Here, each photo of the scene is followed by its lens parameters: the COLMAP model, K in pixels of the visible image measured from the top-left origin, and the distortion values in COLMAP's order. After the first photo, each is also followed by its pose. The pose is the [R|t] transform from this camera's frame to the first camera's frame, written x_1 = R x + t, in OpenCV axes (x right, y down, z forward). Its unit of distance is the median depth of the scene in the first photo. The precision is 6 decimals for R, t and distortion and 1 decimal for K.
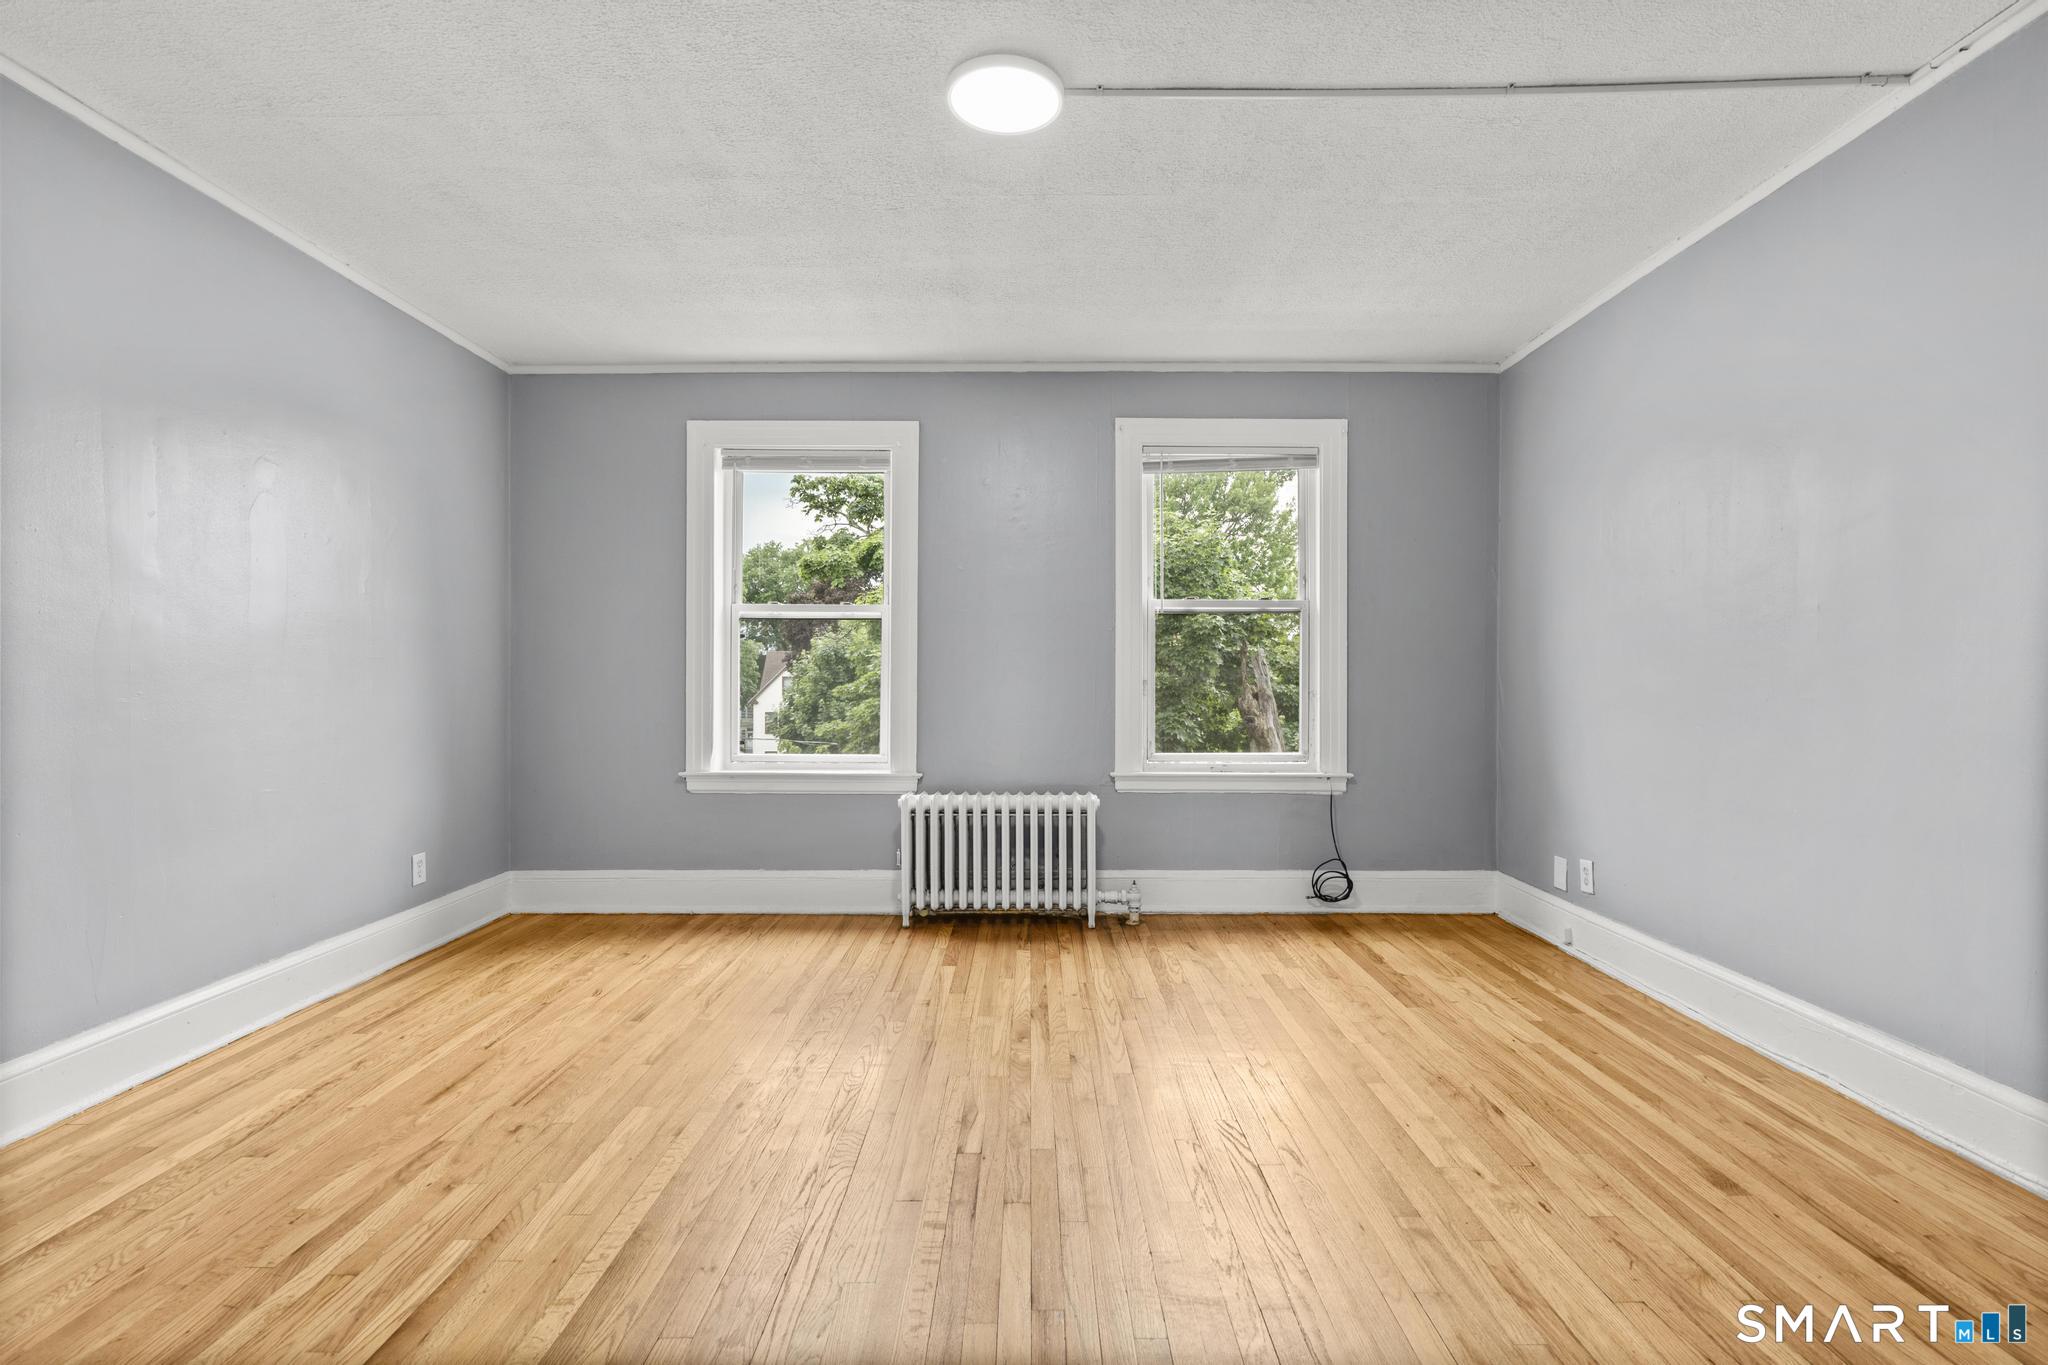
lens RADIAL K [[922.3, 0, 1030.0], [0, 922.3, 681.8], [0, 0, 1]] dist [-0.009081, 0.005231]
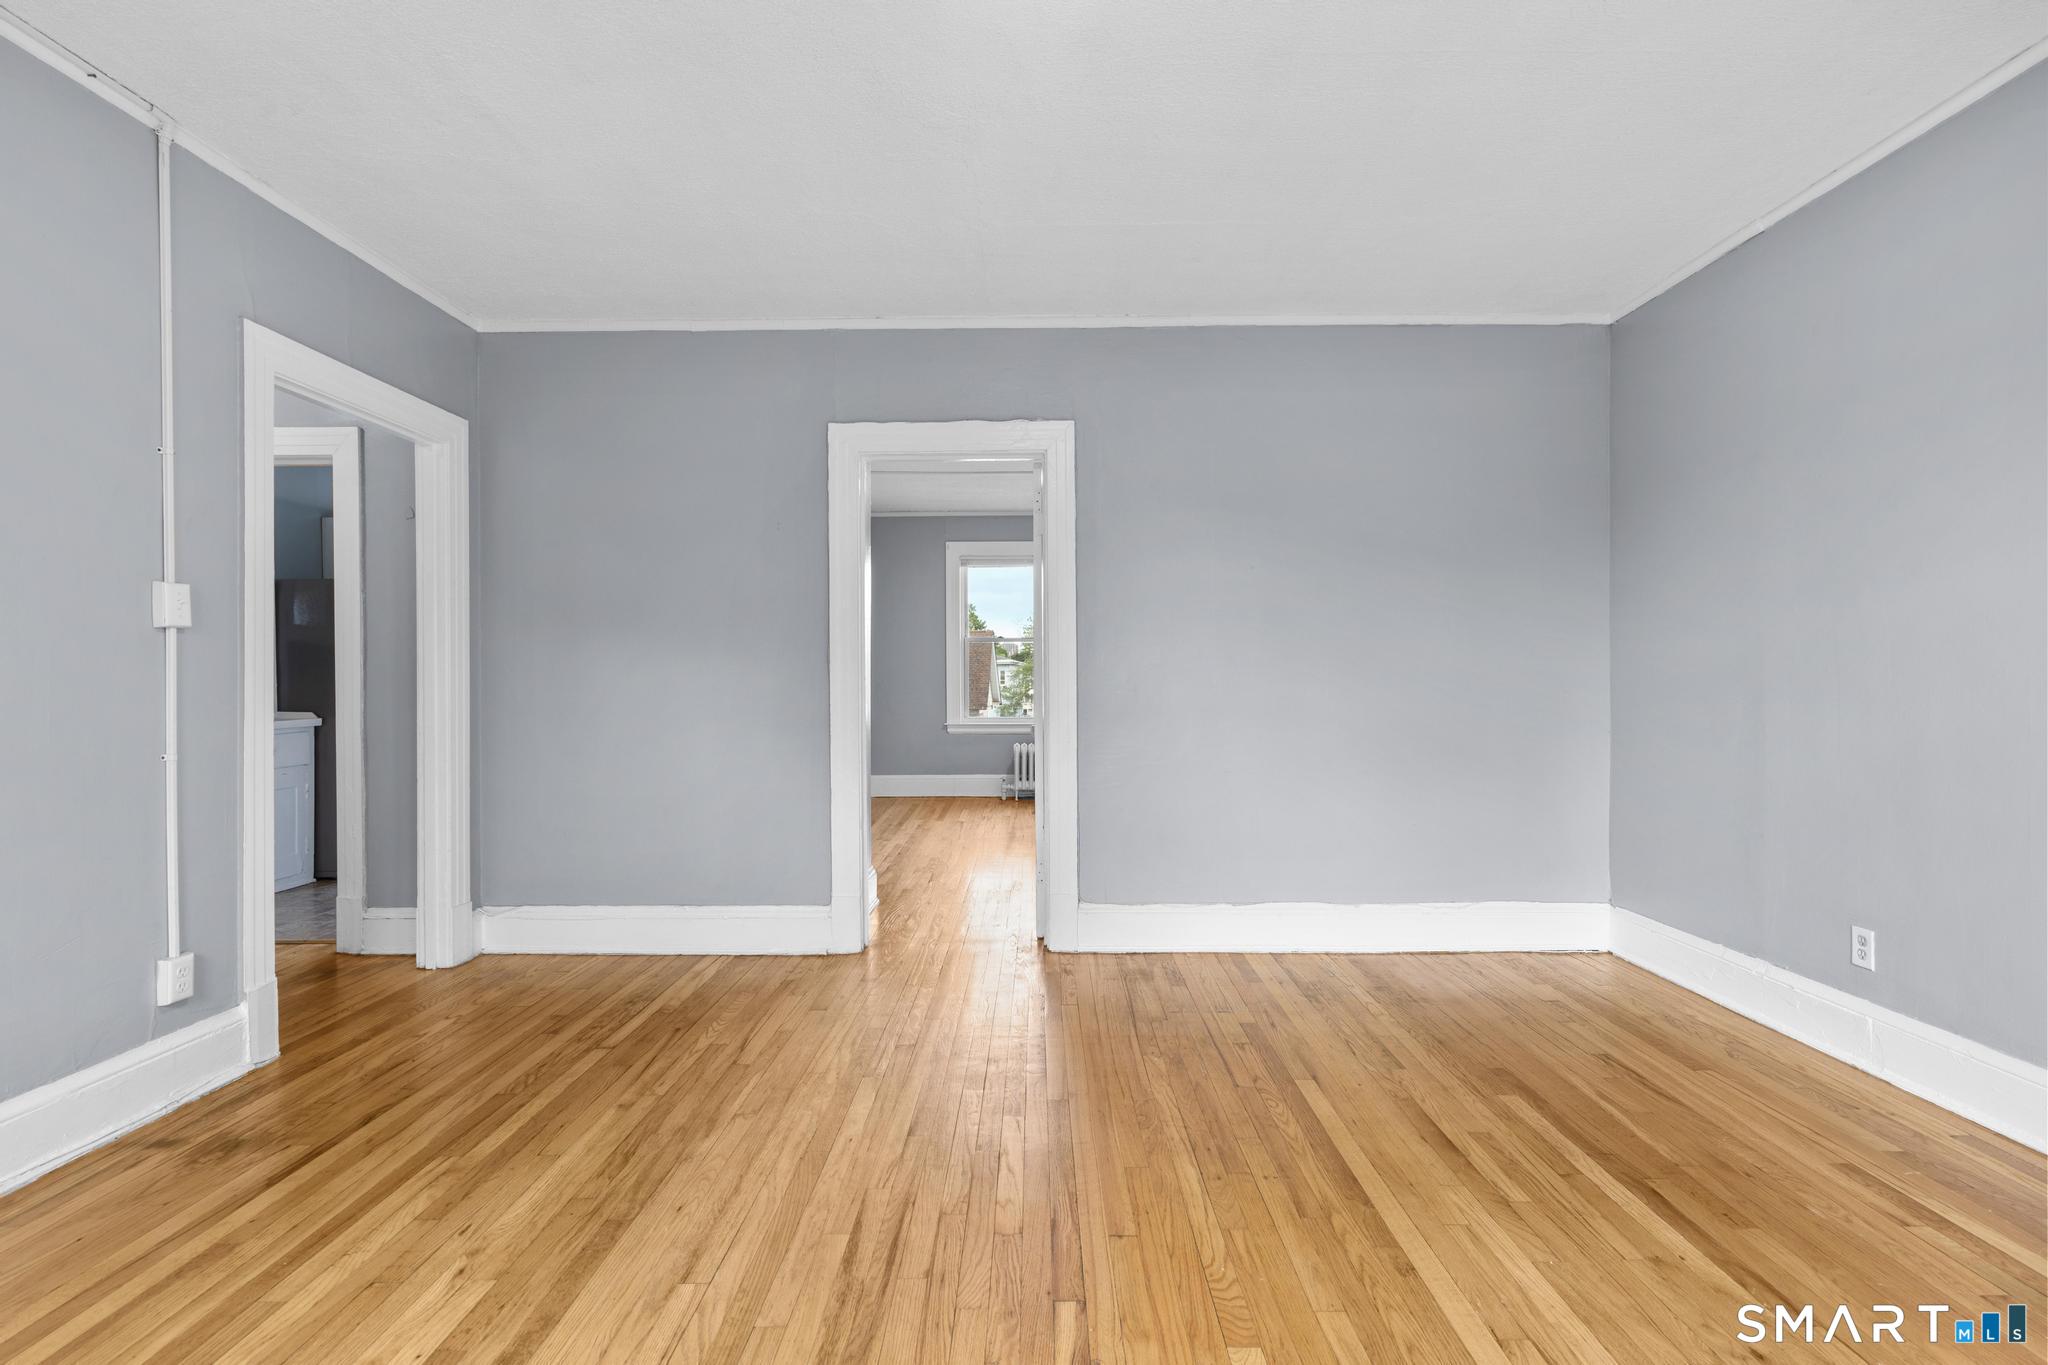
lens RADIAL K [[922.3, 0, 1030.0], [0, 922.3, 681.8], [0, 0, 1]] dist [-0.009081, 0.005231]
pose [[-0.999965, 0.005055, 0.006720, -0.023937], [0.005081, 0.999980, 0.003874, -0.003917], [-0.006701, 0.003908, -0.999970, 1.032239]]
